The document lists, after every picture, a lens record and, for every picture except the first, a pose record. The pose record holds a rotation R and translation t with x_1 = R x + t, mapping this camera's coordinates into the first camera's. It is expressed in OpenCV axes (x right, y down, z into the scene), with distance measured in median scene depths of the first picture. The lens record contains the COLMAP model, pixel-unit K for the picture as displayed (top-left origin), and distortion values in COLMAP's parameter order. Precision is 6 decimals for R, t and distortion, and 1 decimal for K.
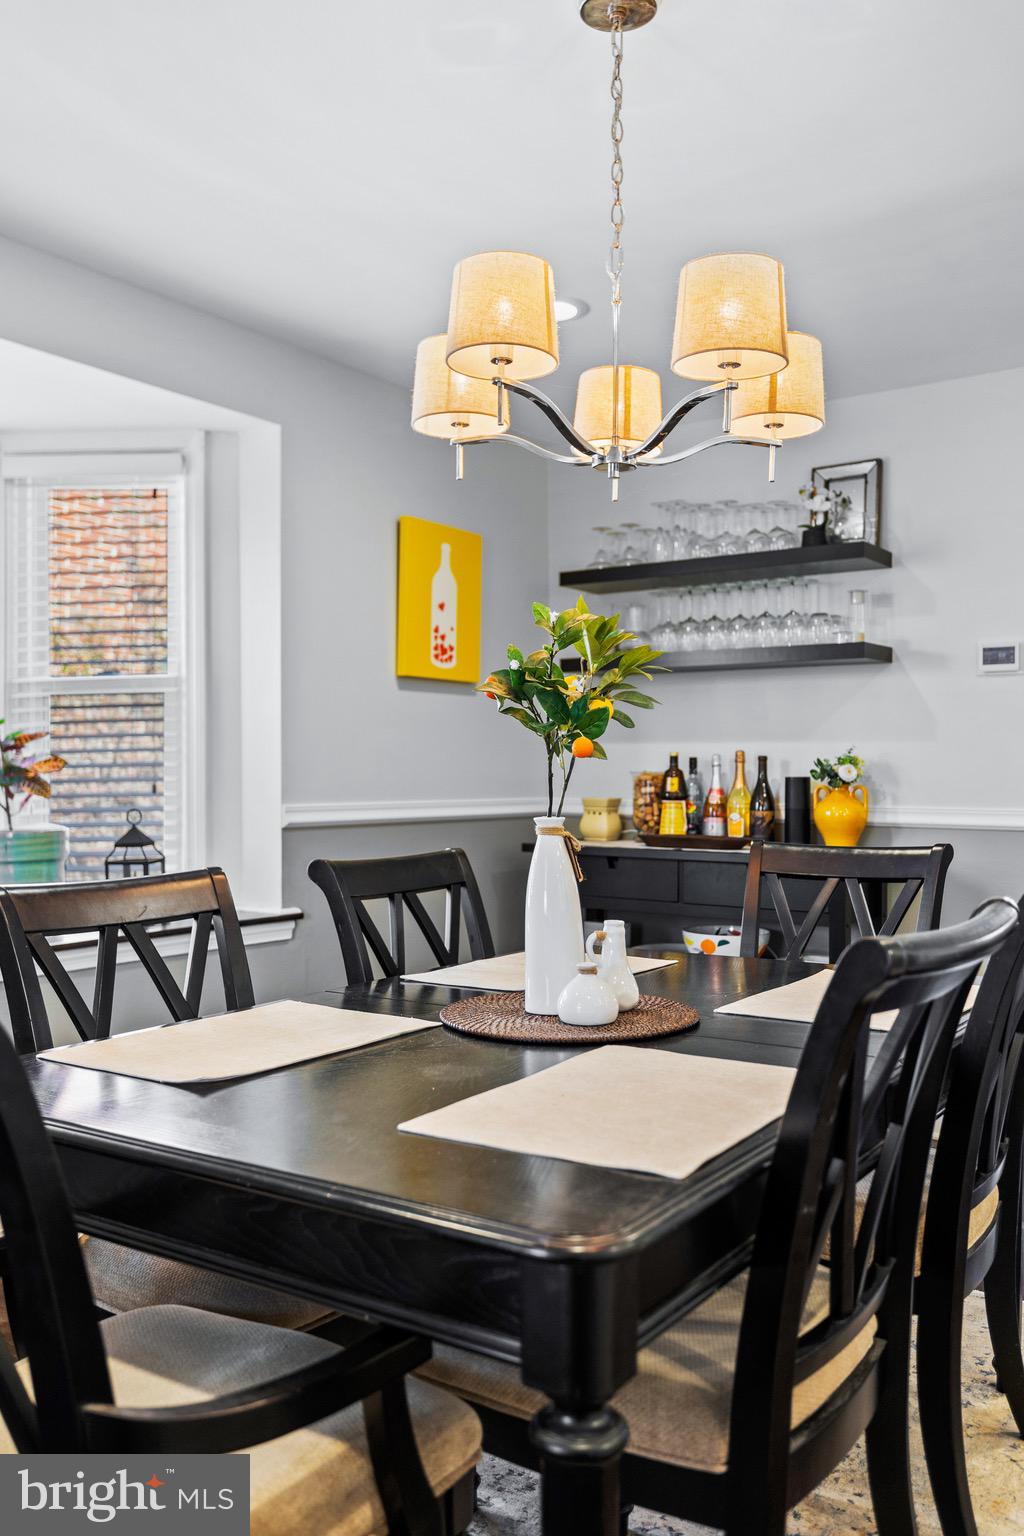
lens RADIAL K [[1273.7, 0, 513.0], [0, 1273.7, 800.0], [0, 0, 1]] dist [0.011901, 0.012071]
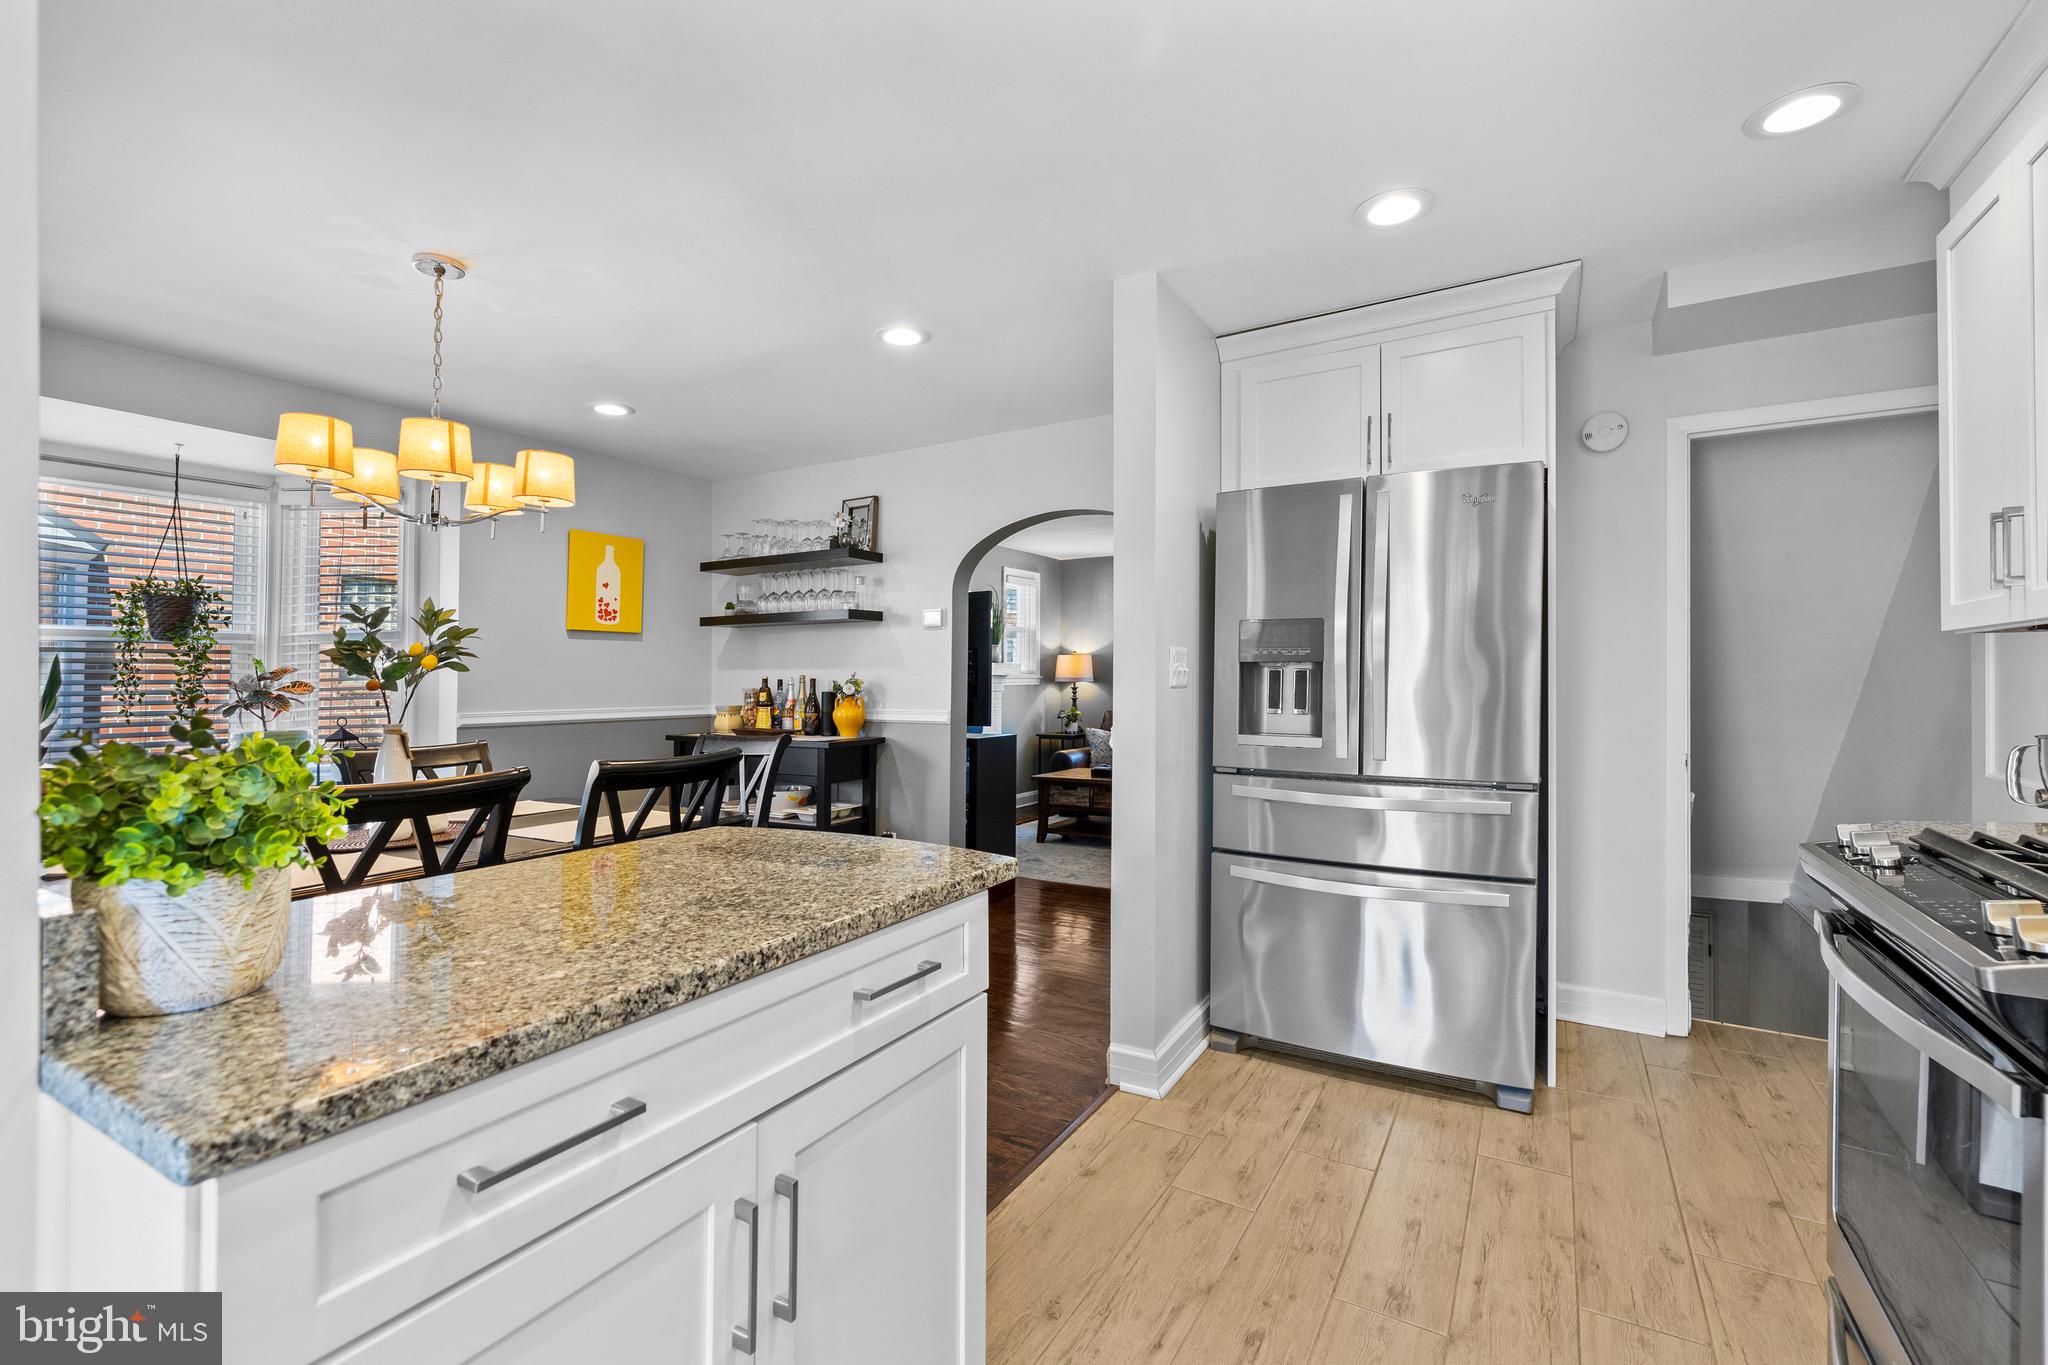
lens RADIAL K [[889.5, 0, 1036.0], [0, 889.5, 675.2], [0, 0, 1]] dist [0.001451, 0.000352]
pose [[0.996435, -0.007134, 0.084061, 0.383657], [0.009533, 0.999558, -0.028167, -0.004805], [-0.083822, 0.028868, 0.996062, -0.137438]]
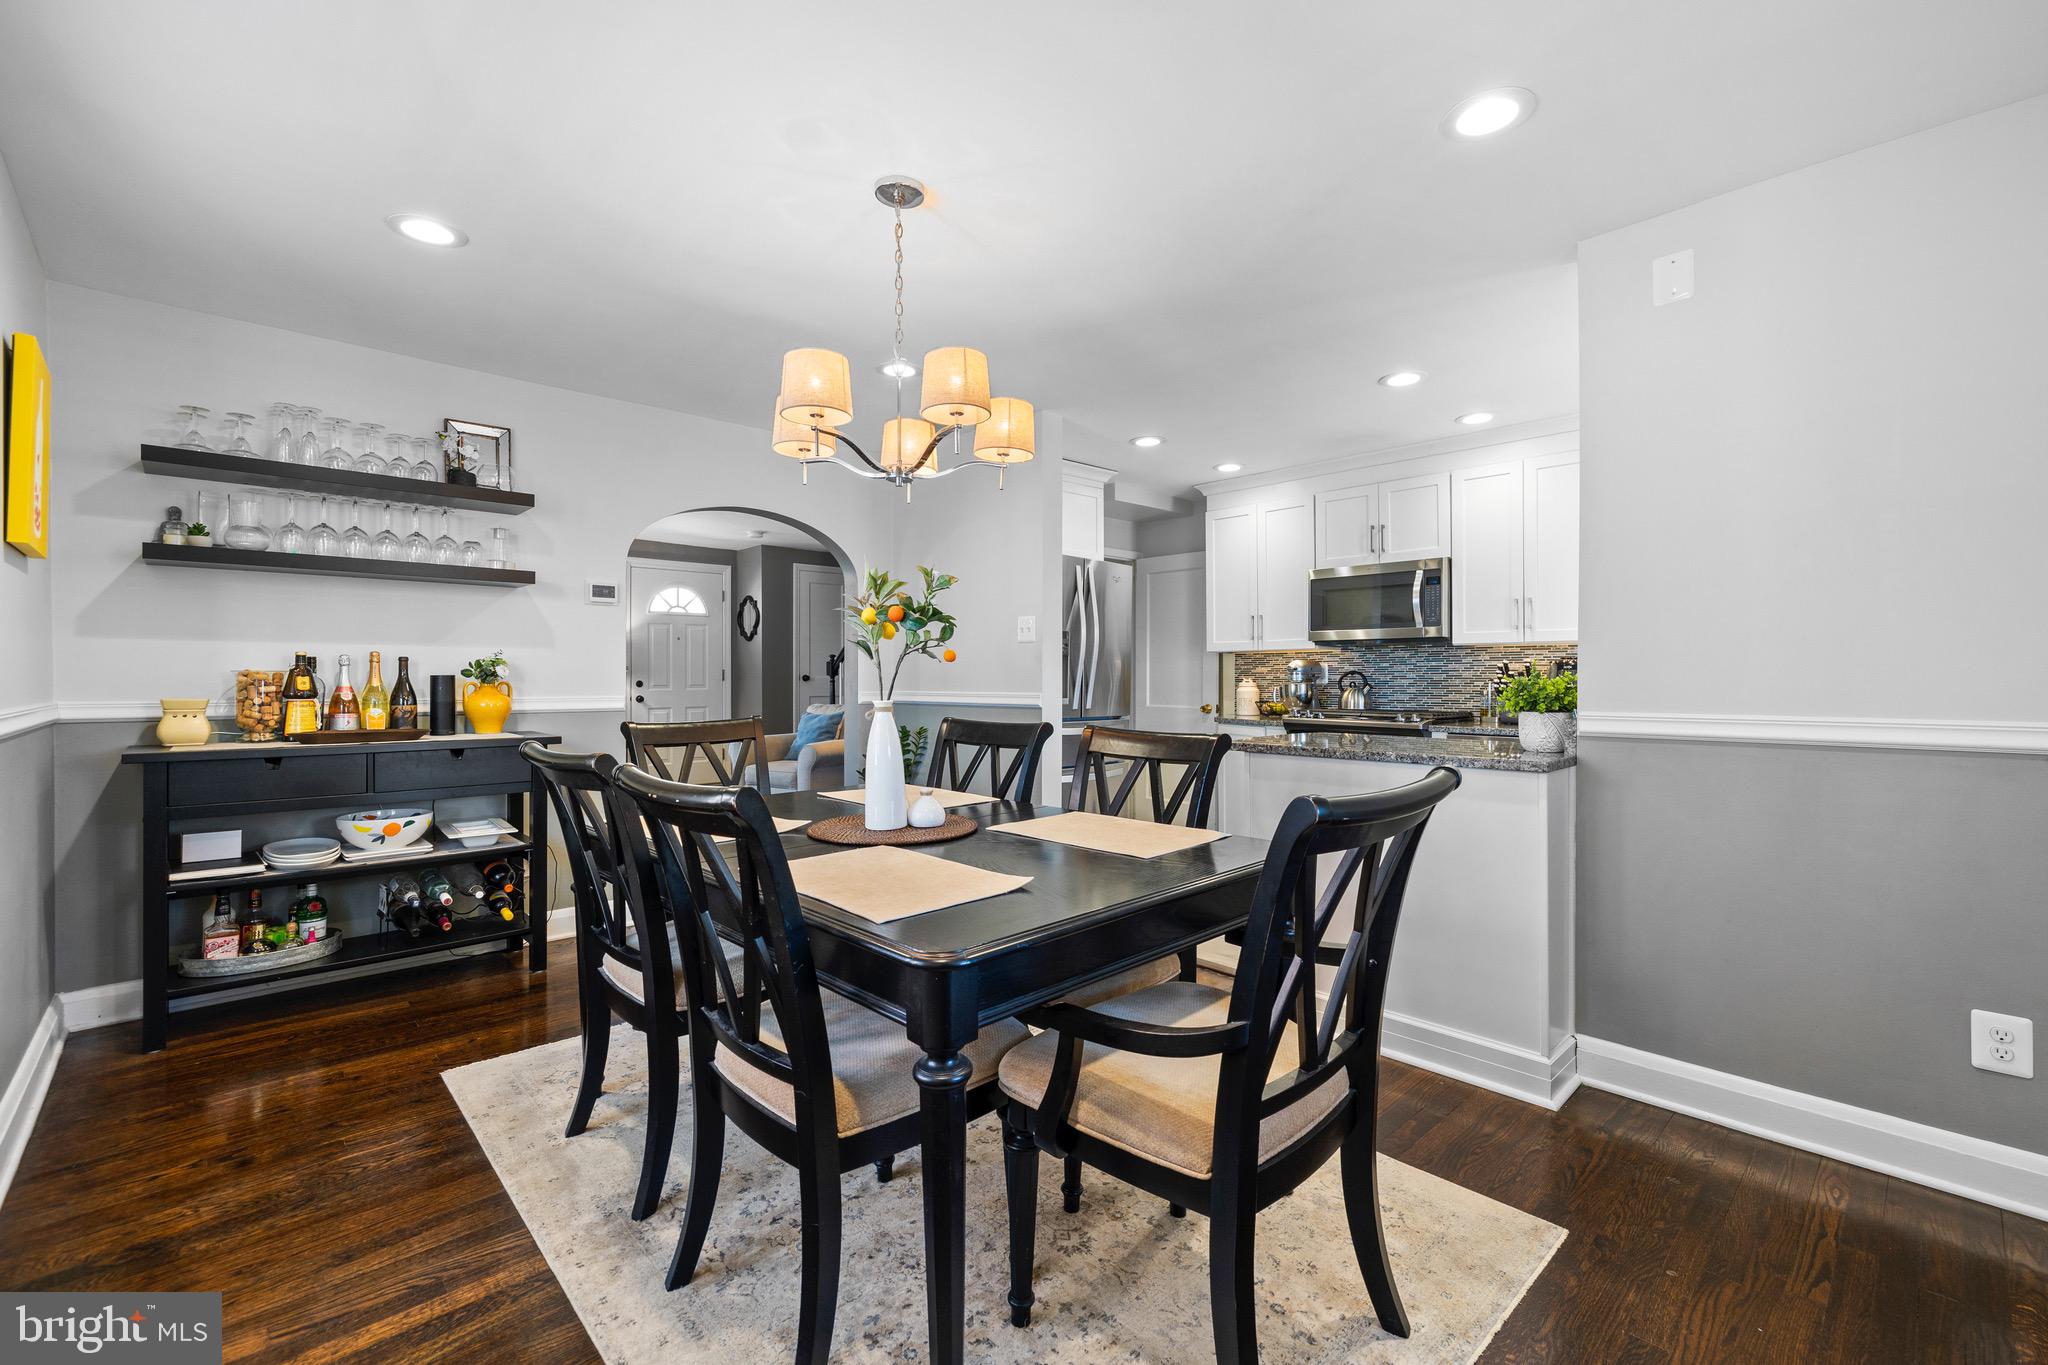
lens RADIAL K [[868.3, 0, 1024.0], [0, 868.3, 682.5], [0, 0, 1]] dist [-0.000124, 0.000024]
pose [[0.205107, -0.012271, 0.978663, -0.452640], [0.021663, 0.999733, 0.007995, -0.006087], [-0.978500, 0.019561, 0.205319, 0.300638]]
